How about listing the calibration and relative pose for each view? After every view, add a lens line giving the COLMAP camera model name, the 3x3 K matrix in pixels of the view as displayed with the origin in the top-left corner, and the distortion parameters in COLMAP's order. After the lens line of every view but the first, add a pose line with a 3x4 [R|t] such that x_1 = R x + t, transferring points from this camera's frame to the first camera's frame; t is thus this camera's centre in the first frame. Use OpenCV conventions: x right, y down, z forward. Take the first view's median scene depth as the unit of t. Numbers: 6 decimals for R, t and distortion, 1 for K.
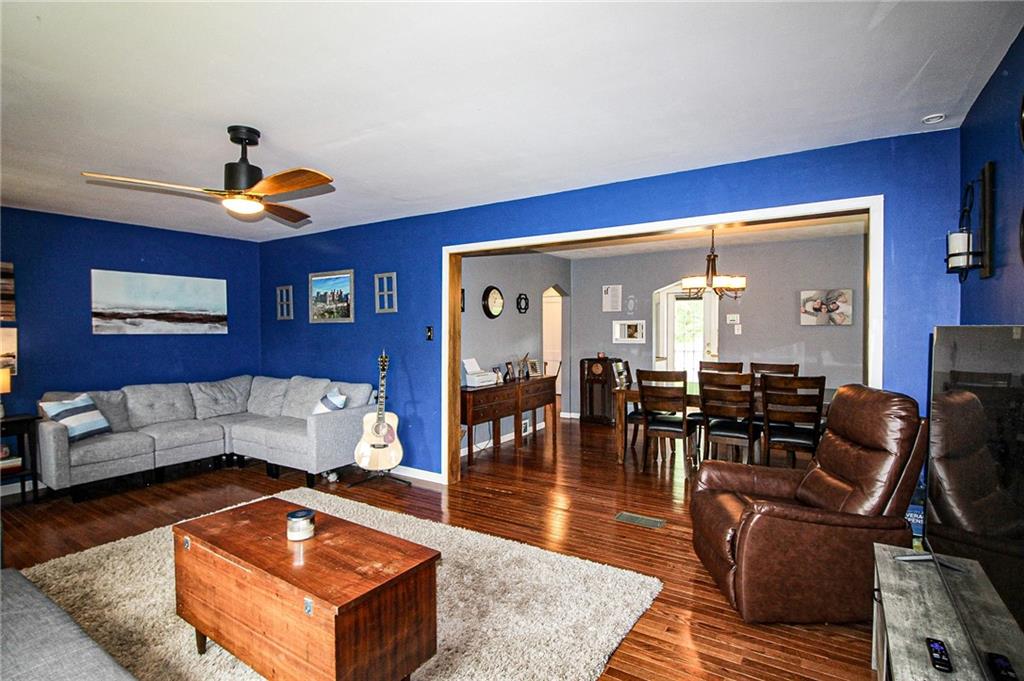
lens RADIAL K [[498.2, 0, 510.0], [0, 498.2, 343.6], [0, 0, 1]] dist [-0.004874, -0.008479]
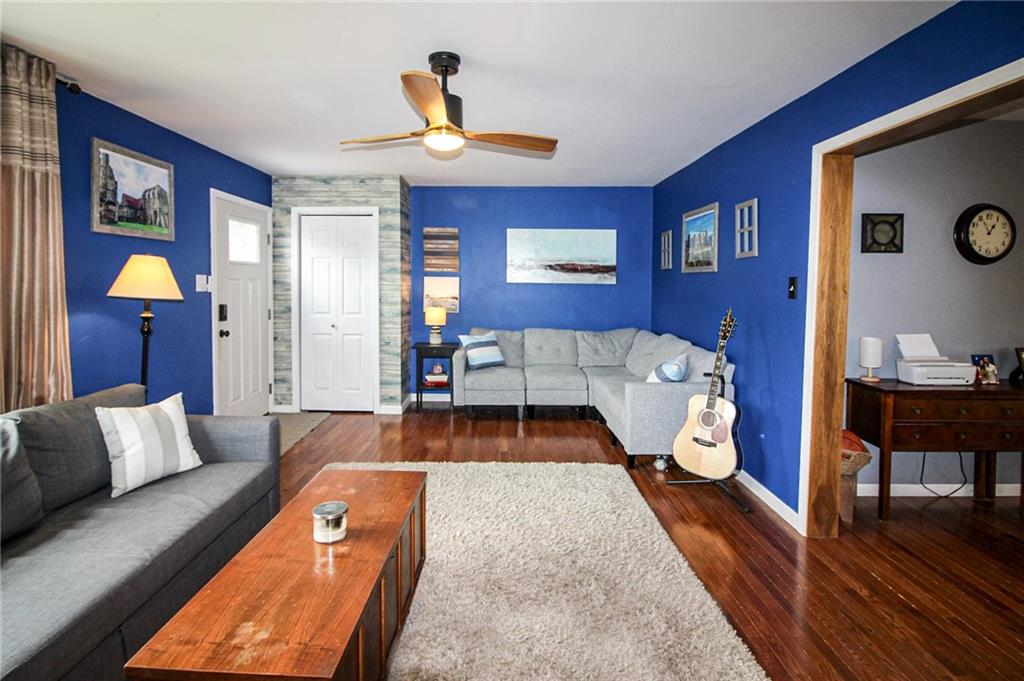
lens RADIAL K [[498.2, 0, 495.3], [0, 498.2, 296.3], [0, 0, 1]] dist [-0.004874, -0.008479]
pose [[0.544008, 0.035358, -0.838335, 0.149356], [-0.035103, 0.999196, 0.019364, -0.007977], [0.838345, 0.018894, 0.544812, 0.309691]]
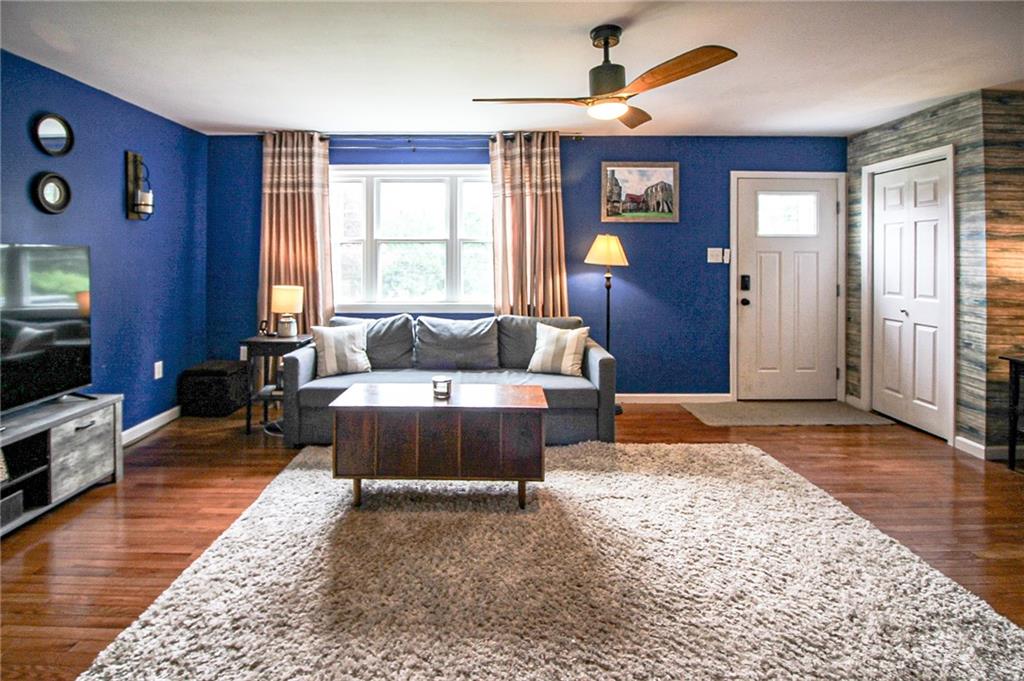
lens RADIAL K [[498.2, 0, 478.4], [0, 498.2, 256.2], [0, 0, 1]] dist [-0.004874, -0.008479]
pose [[-0.825247, 0.001953, -0.564769, 0.105579], [-0.014632, 0.999584, 0.024838, -0.012351], [0.564582, 0.028761, -0.824875, 0.906623]]
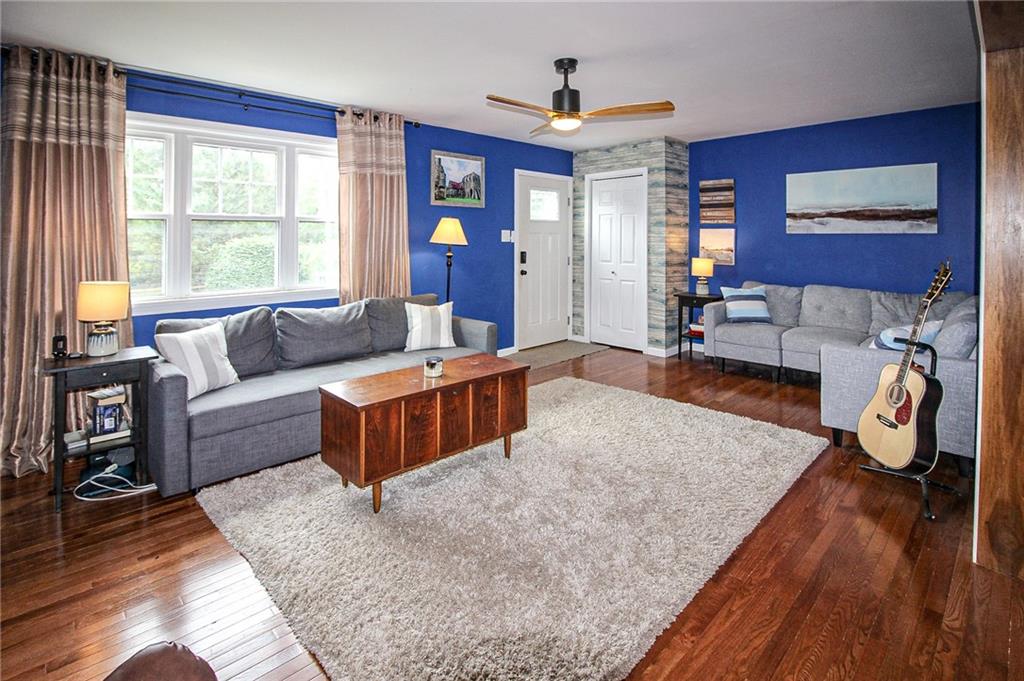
lens RADIAL K [[498.2, 0, 491.2], [0, 498.2, 232.3], [0, 0, 1]] dist [-0.004874, -0.008479]
pose [[-0.221663, -0.004305, -0.975114, 0.363889], [-0.026869, 0.999638, 0.001695, -0.006016], [0.974753, 0.026576, -0.221699, 0.590122]]
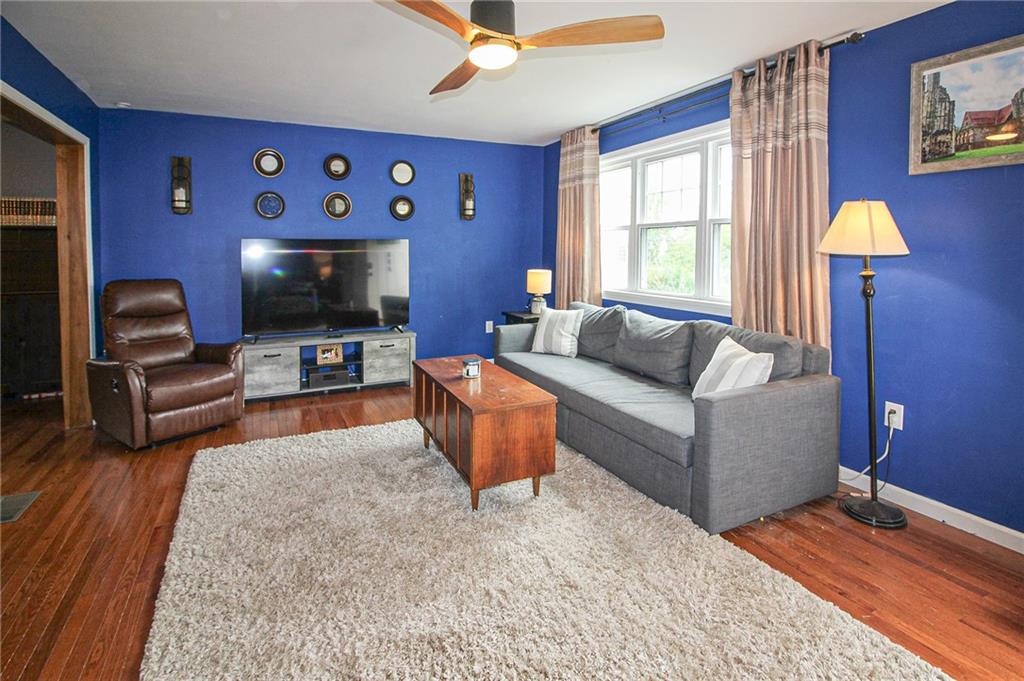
lens RADIAL K [[498.2, 0, 506.5], [0, 498.2, 258.3], [0, 0, 1]] dist [-0.004874, -0.008479]
pose [[-0.874087, 0.000663, 0.485768, -0.536644], [0.027382, 0.998476, 0.047908, -0.007137], [-0.484996, 0.055177, -0.872774, 0.912832]]
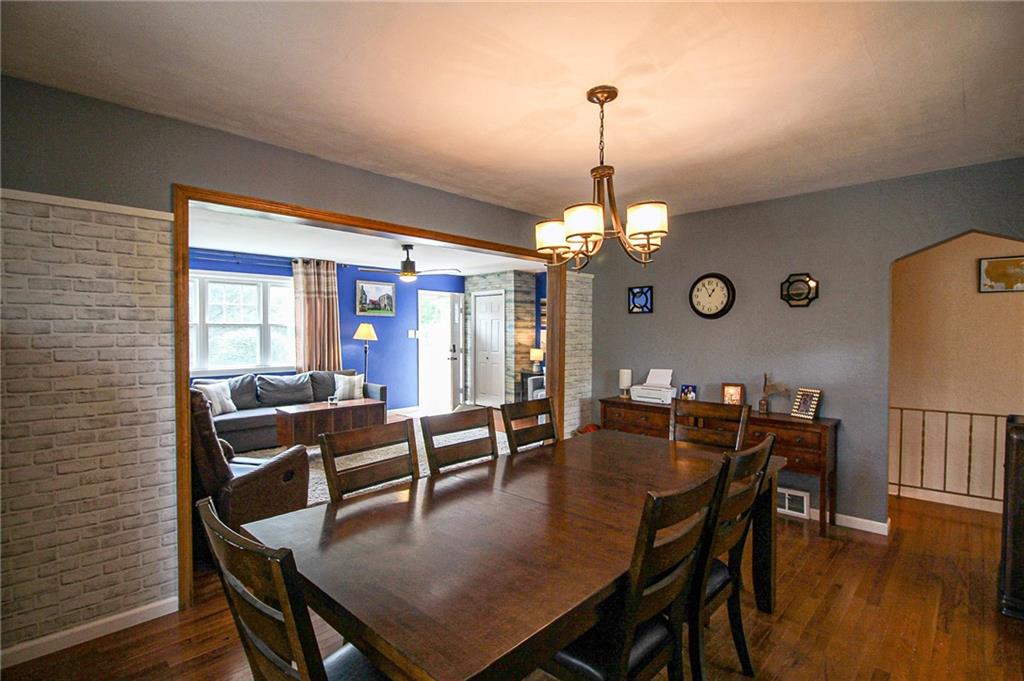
lens RADIAL K [[498.2, 0, 505.8], [0, 498.2, 342.1], [0, 0, 1]] dist [-0.004874, -0.008479]
pose [[-0.170584, 0.025807, -0.985005, 0.944229], [-0.028597, 0.999106, 0.031129, -0.035129], [0.984928, 0.033478, -0.169693, 1.022511]]
